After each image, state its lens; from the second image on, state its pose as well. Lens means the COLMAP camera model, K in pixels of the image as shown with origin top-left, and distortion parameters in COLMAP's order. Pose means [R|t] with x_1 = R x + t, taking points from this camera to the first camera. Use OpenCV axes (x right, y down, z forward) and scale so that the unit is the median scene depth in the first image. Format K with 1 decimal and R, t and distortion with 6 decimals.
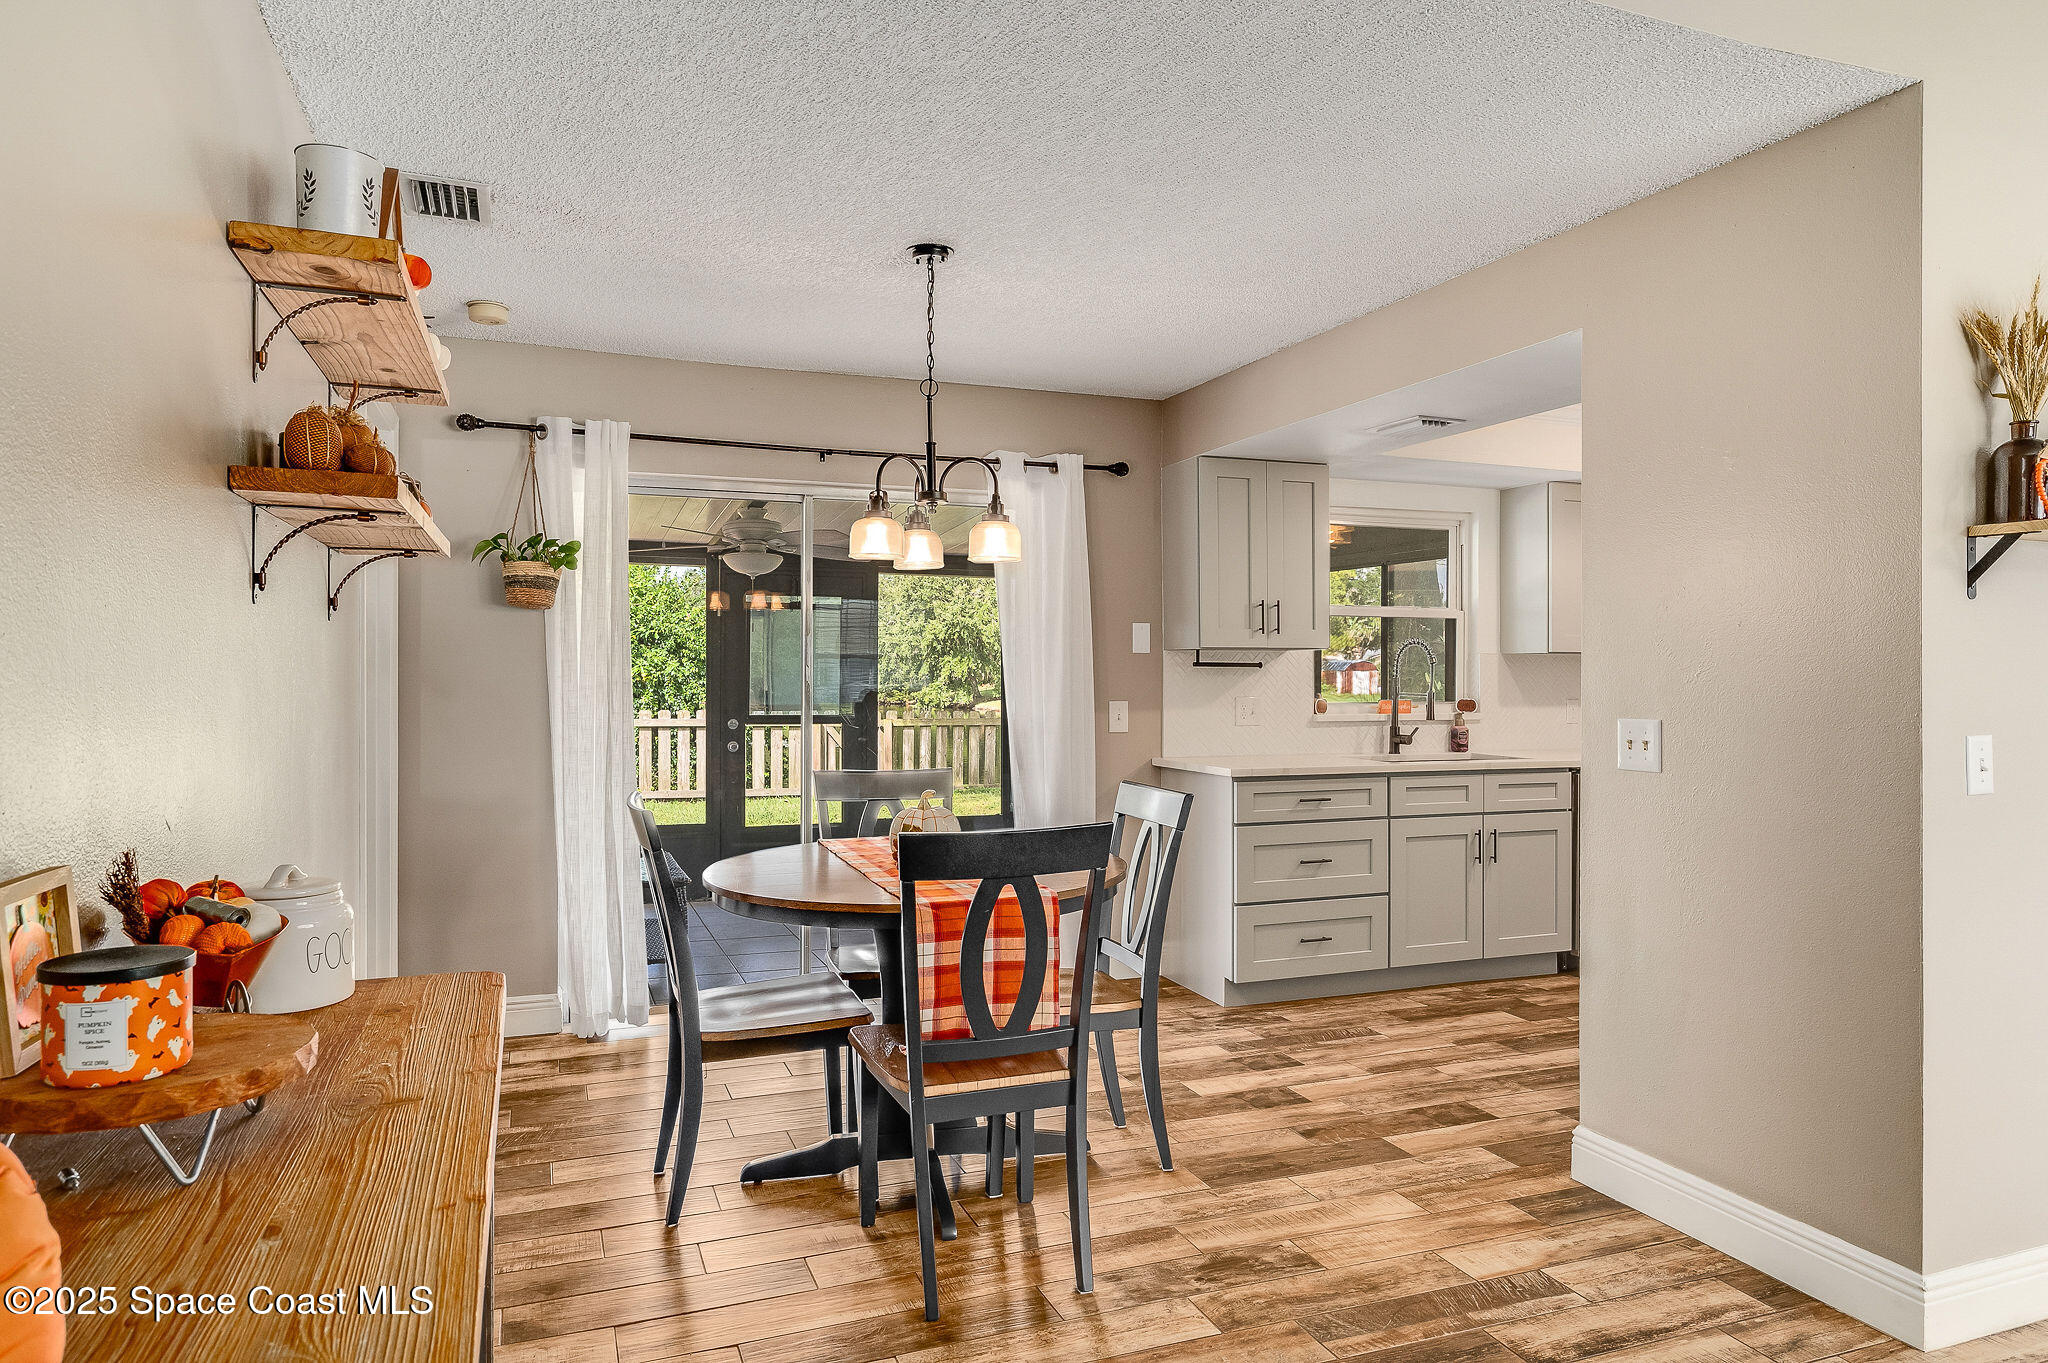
lens RADIAL K [[1275.6, 0, 1029.4], [0, 1275.6, 686.1], [0, 0, 1]] dist [0.004123, 0.001911]
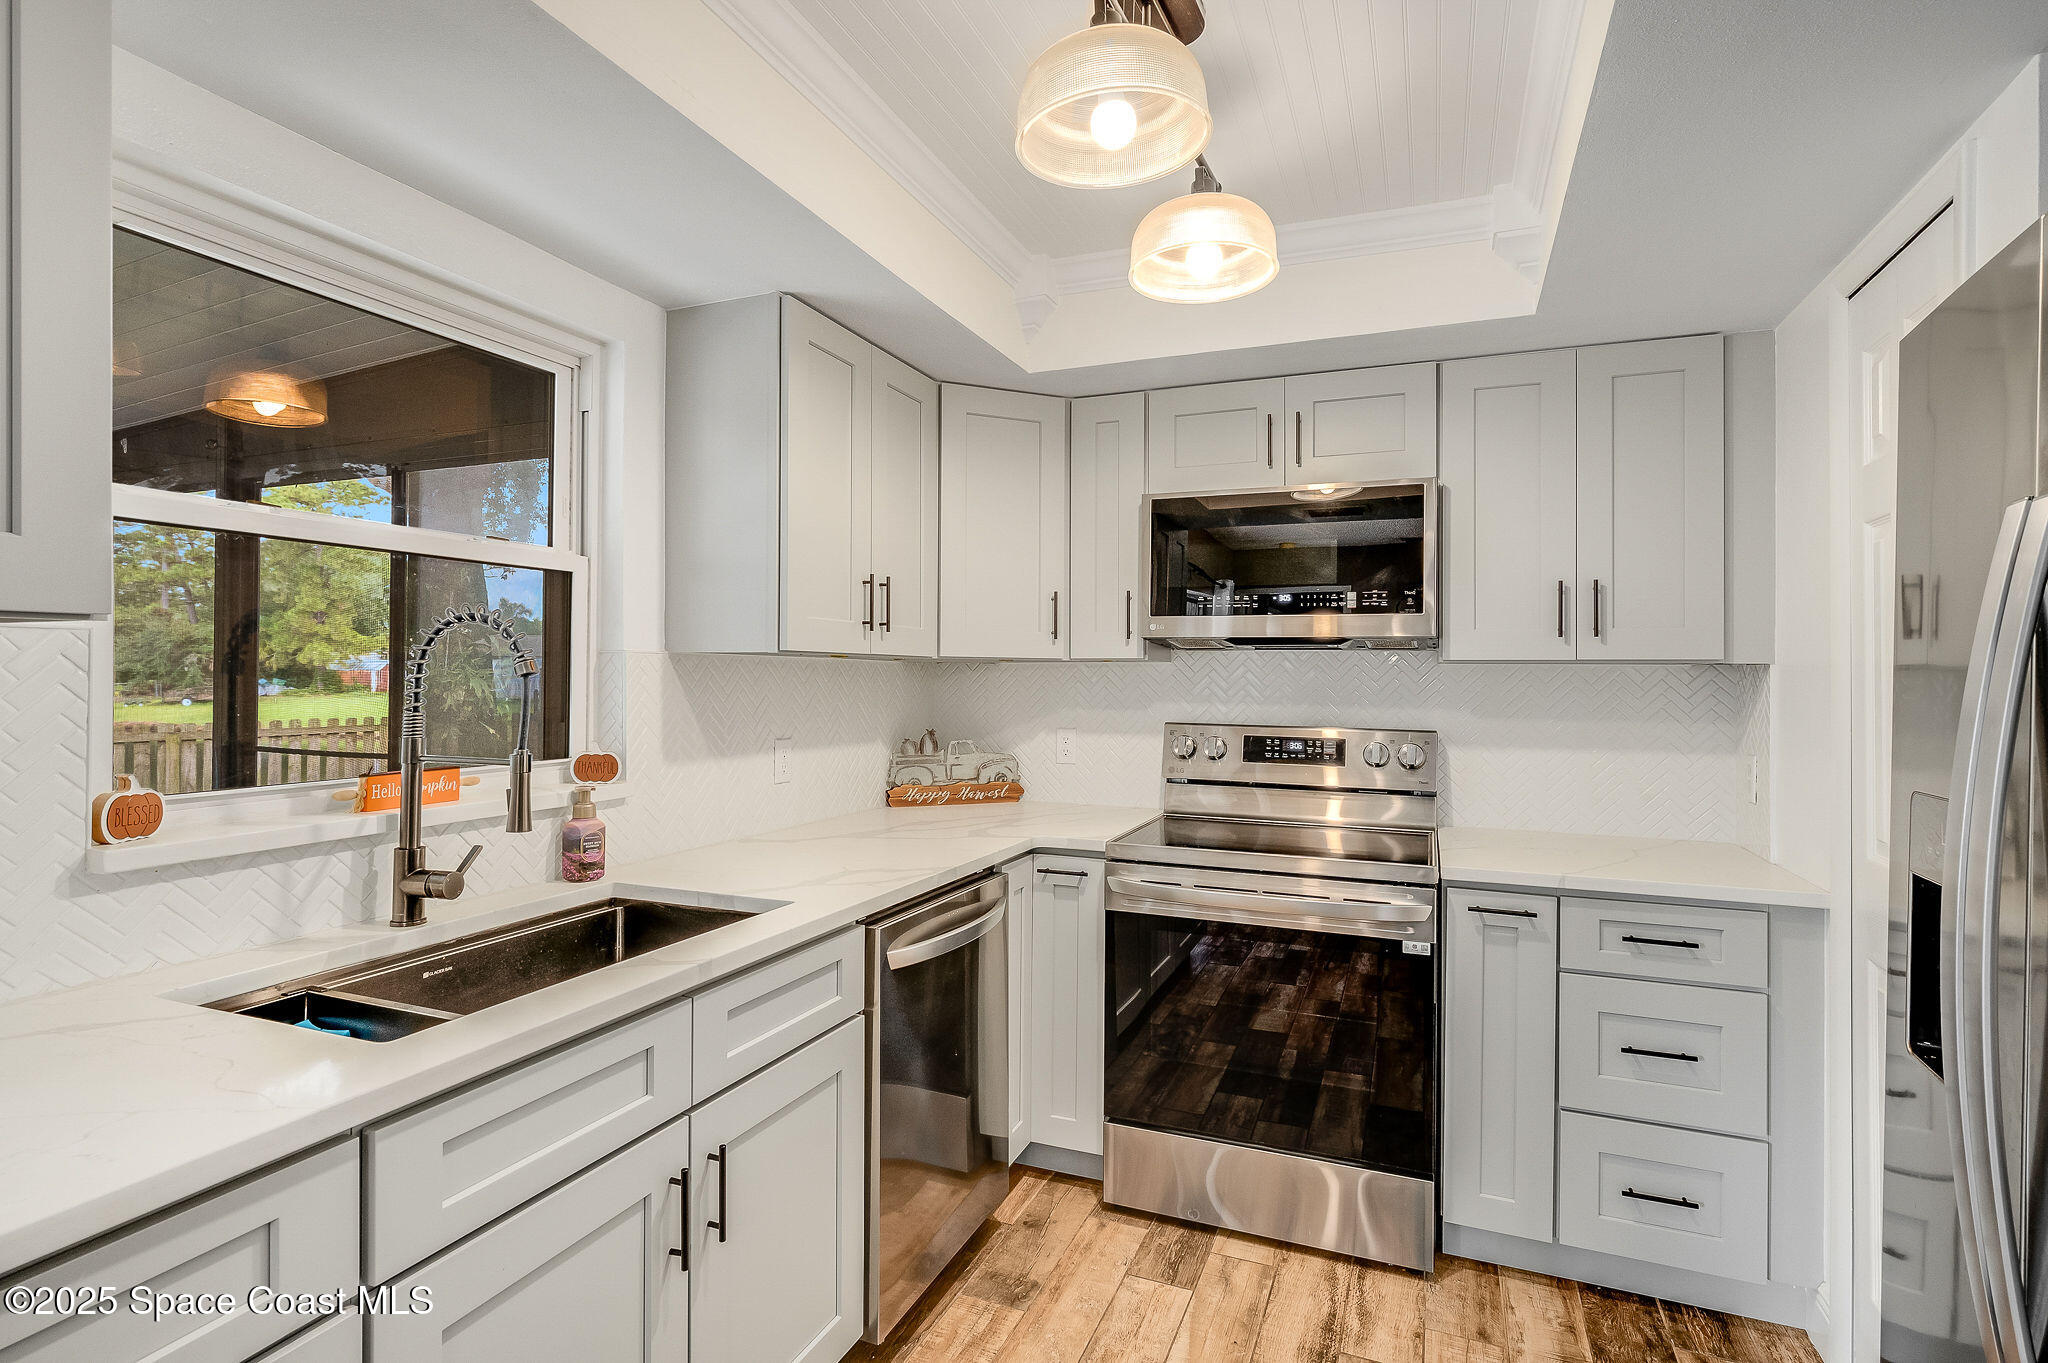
lens RADIAL K [[1010.4, 0, 1024.0], [0, 1010.4, 657.0], [0, 0, 1]] dist [-0.002310, -0.000696]
pose [[0.691873, 0.010095, 0.721949, 0.235535], [0.007984, 0.999734, -0.021630, -0.017563], [-0.721975, 0.020729, 0.691608, 0.796280]]
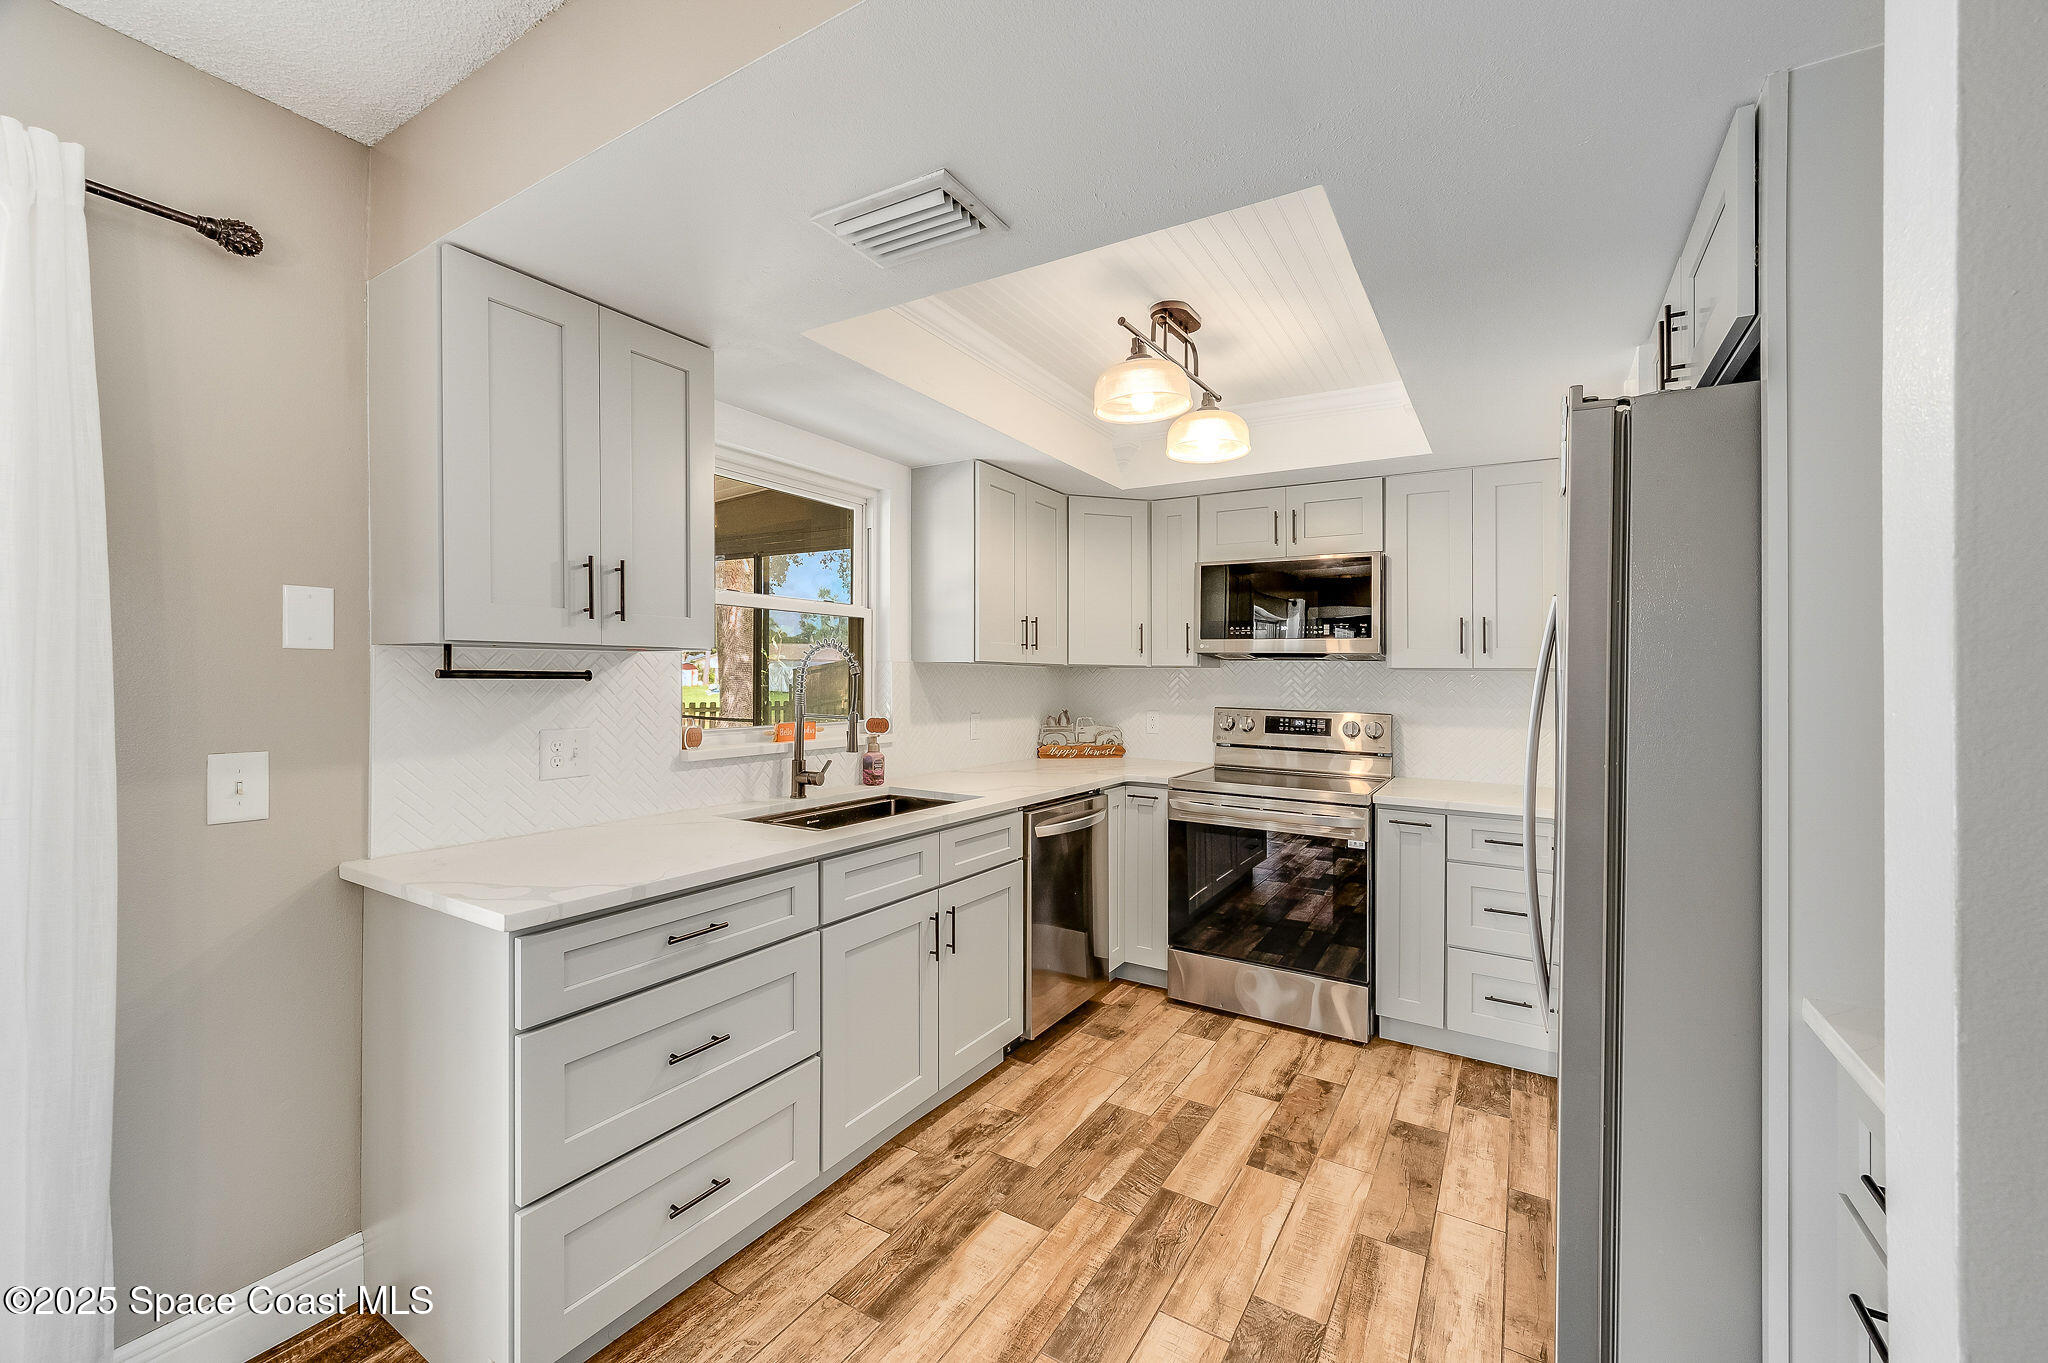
lens RADIAL K [[811.2, 0, 1027.5], [0, 811.2, 672.0], [0, 0, 1]] dist [0.002354, -0.000074]
pose [[0.793718, 0.004893, 0.608266, 0.128649], [0.002741, 0.999929, -0.011620, -0.014812], [-0.608280, 0.010890, 0.793648, 0.654695]]
